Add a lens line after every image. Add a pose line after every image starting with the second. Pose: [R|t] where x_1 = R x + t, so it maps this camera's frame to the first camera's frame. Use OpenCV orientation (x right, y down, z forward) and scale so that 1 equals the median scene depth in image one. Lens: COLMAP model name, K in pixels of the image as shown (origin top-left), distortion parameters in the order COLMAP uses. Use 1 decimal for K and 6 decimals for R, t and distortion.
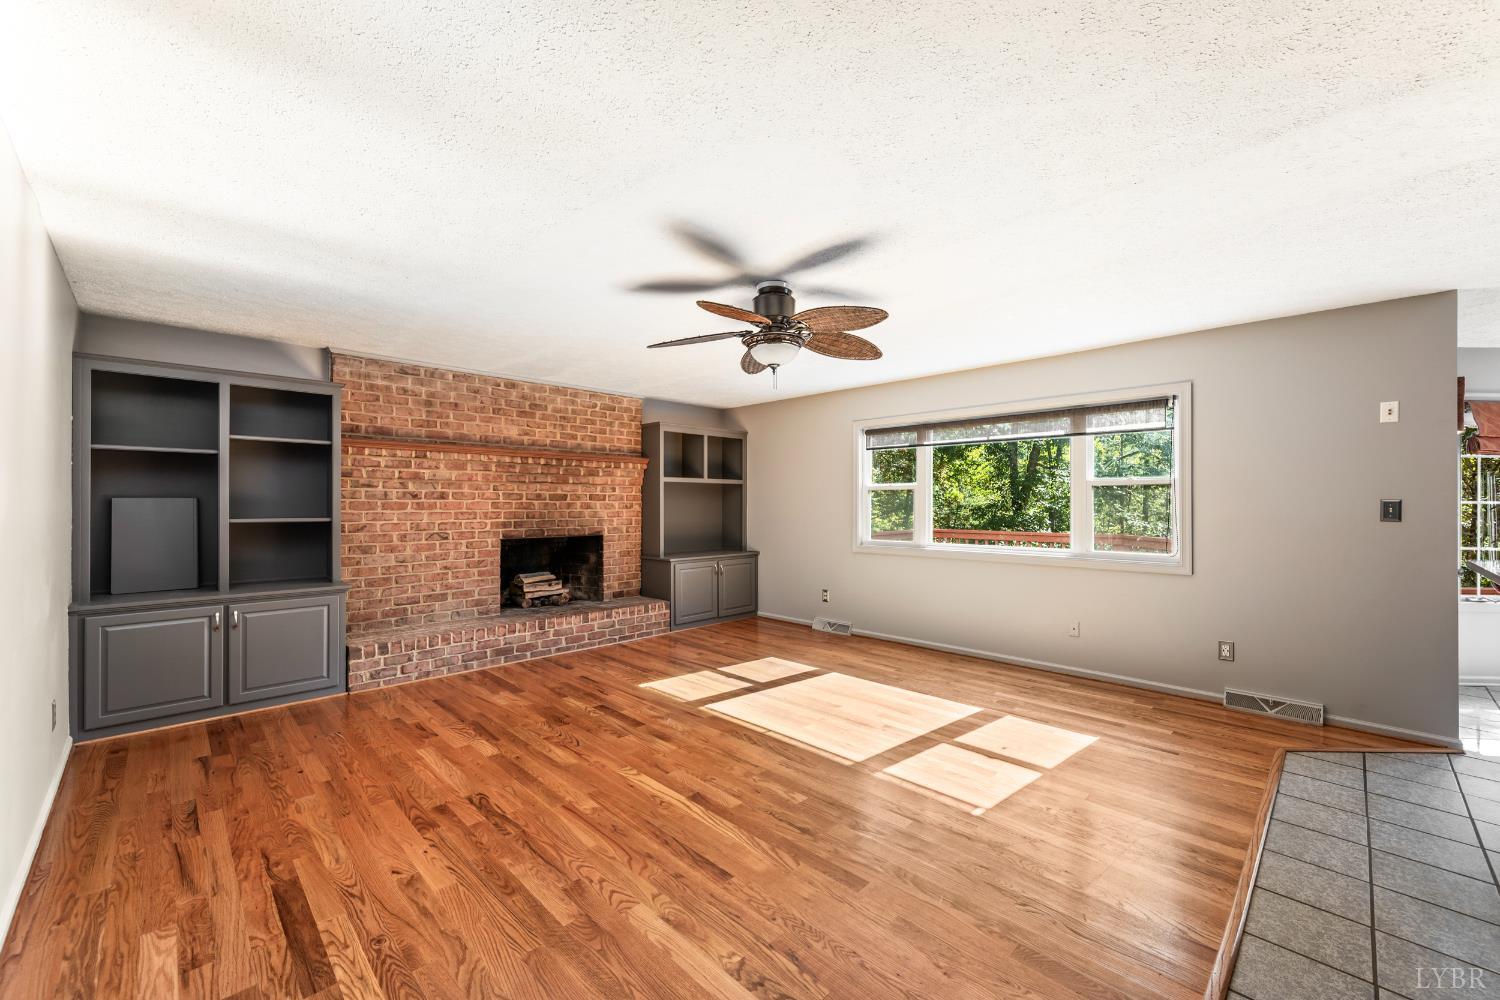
lens RADIAL K [[598.7, 0, 760.3], [0, 598.7, 501.7], [0, 0, 1]] dist [-0.001132, 0.000081]
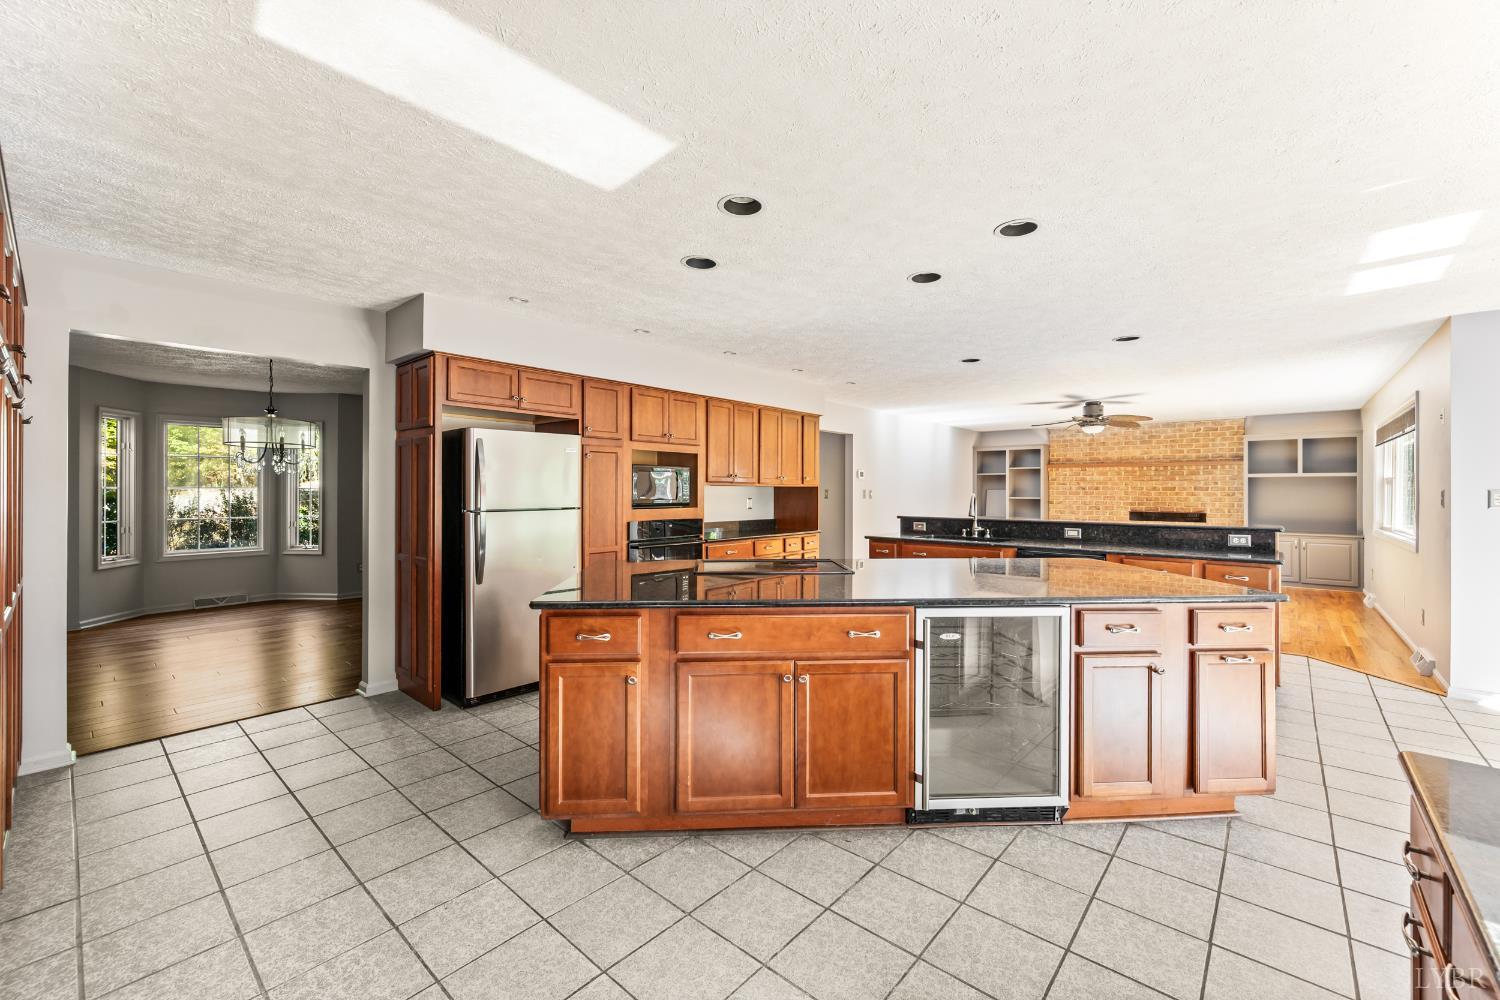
lens RADIAL K [[598.7, 0, 766.0], [0, 598.7, 491.8], [0, 0, 1]] dist [-0.001132, 0.000081]
pose [[0.082092, -0.001678, -0.996623, 1.260870], [-0.004379, 0.999988, -0.002045, 0.009764], [0.996615, 0.004533, 0.082084, -0.266103]]
